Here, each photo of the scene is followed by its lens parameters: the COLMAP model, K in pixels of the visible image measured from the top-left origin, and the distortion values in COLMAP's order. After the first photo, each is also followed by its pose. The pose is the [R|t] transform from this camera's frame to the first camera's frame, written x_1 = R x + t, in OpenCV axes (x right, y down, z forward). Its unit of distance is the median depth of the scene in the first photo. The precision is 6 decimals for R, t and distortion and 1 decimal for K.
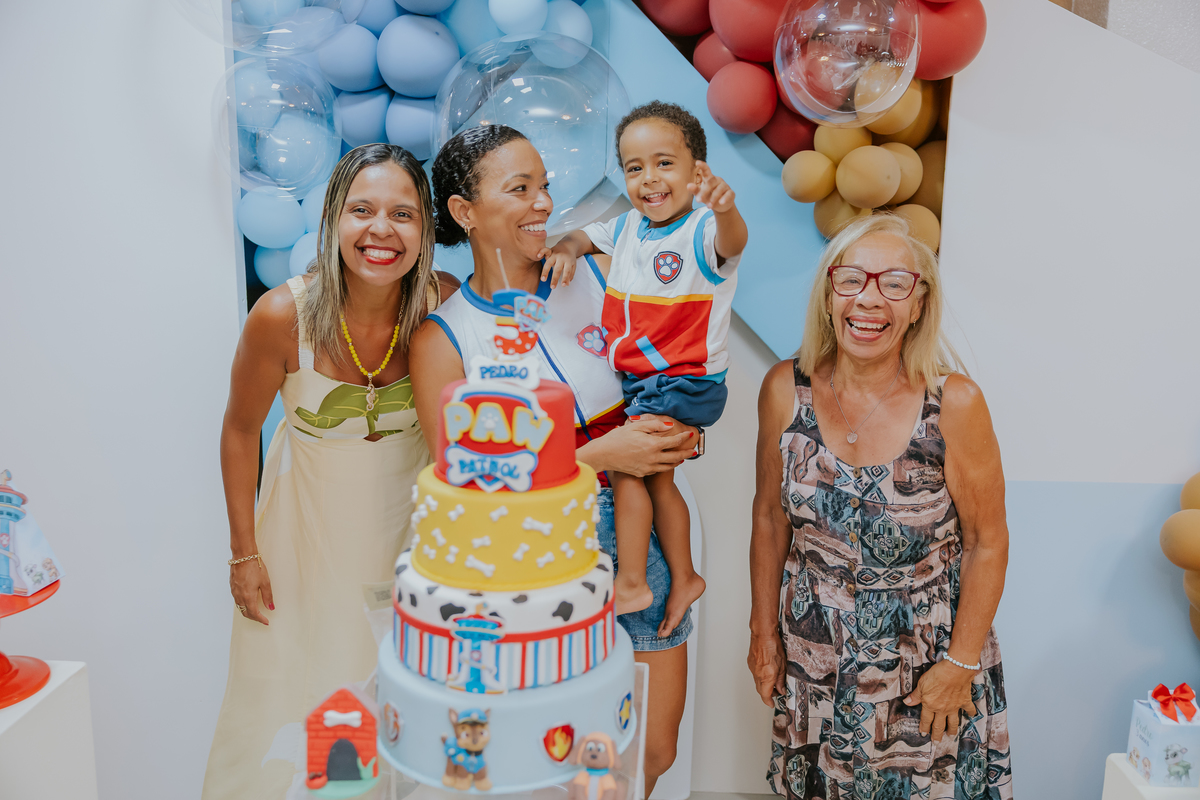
lens RADIAL K [[955.3, 0, 591.7], [0, 955.3, 392.7], [0, 0, 1]] dist [-0.031894, 0.045557]
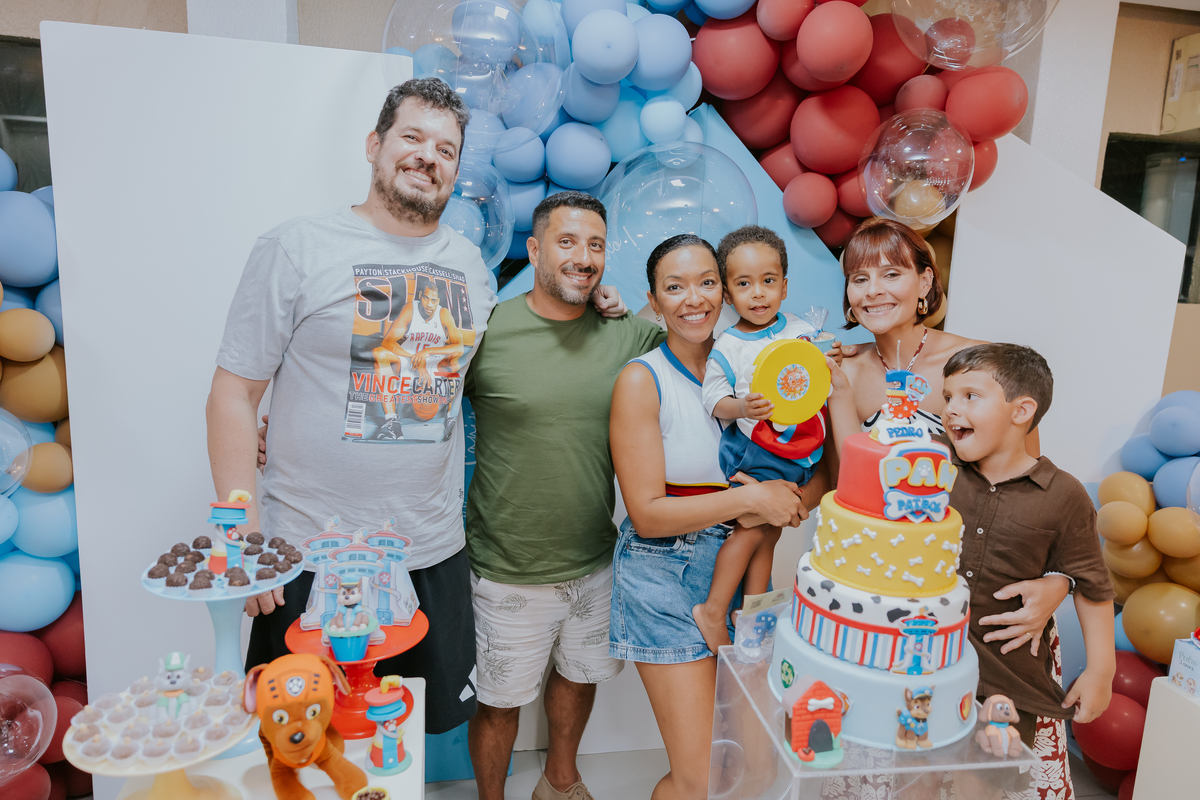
lens RADIAL K [[794.1, 0, 594.0], [0, 794.1, 398.7], [0, 0, 1]] dist [-0.001790, -0.002154]
pose [[0.977069, -0.014134, 0.212453, -0.783869], [0.016371, 0.999827, -0.008775, -0.068331], [-0.212293, 0.012051, 0.977132, 0.004142]]
